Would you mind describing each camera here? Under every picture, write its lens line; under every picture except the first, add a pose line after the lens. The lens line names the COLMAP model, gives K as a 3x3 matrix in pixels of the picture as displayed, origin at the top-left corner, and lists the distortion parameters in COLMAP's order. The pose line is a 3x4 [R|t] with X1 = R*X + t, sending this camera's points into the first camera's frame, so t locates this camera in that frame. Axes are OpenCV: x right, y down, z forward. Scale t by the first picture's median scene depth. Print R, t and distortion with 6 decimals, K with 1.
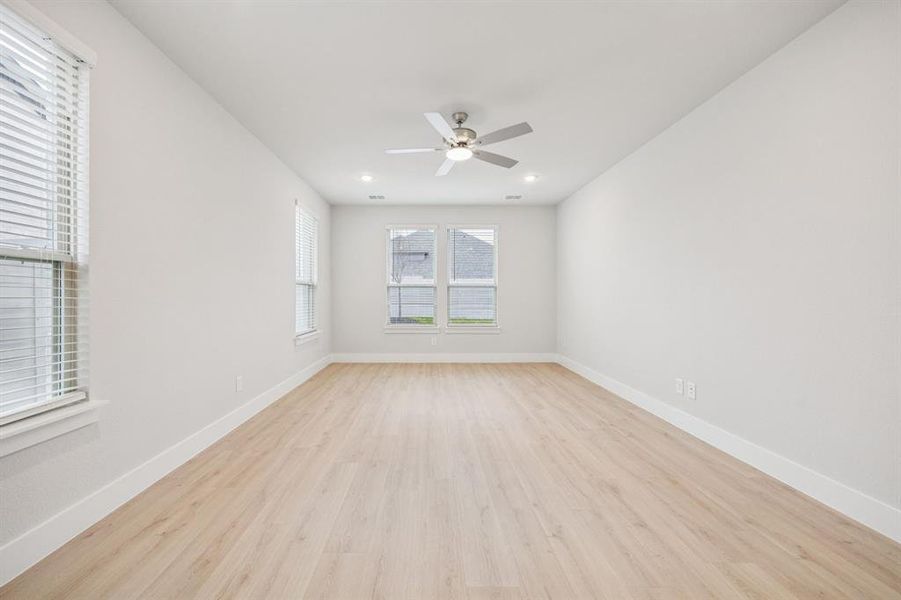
lens RADIAL K [[364.4, 0, 450.5], [0, 364.4, 300.0], [0, 0, 1]] dist [-0.003045, -0.000041]
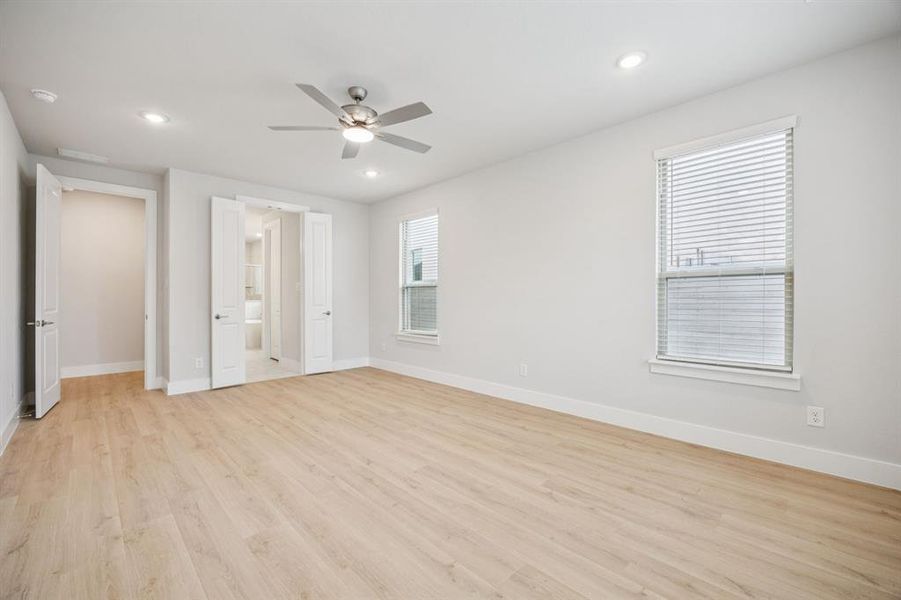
lens RADIAL K [[348.3, 0, 450.5], [0, 348.3, 300.0], [0, 0, 1]] dist [-0.001094, 0.000010]
pose [[-0.739319, 0.006780, -0.673322, 0.604332], [-0.000976, 0.999937, 0.011140, -0.039549], [0.673355, 0.008893, -0.739266, 2.502701]]
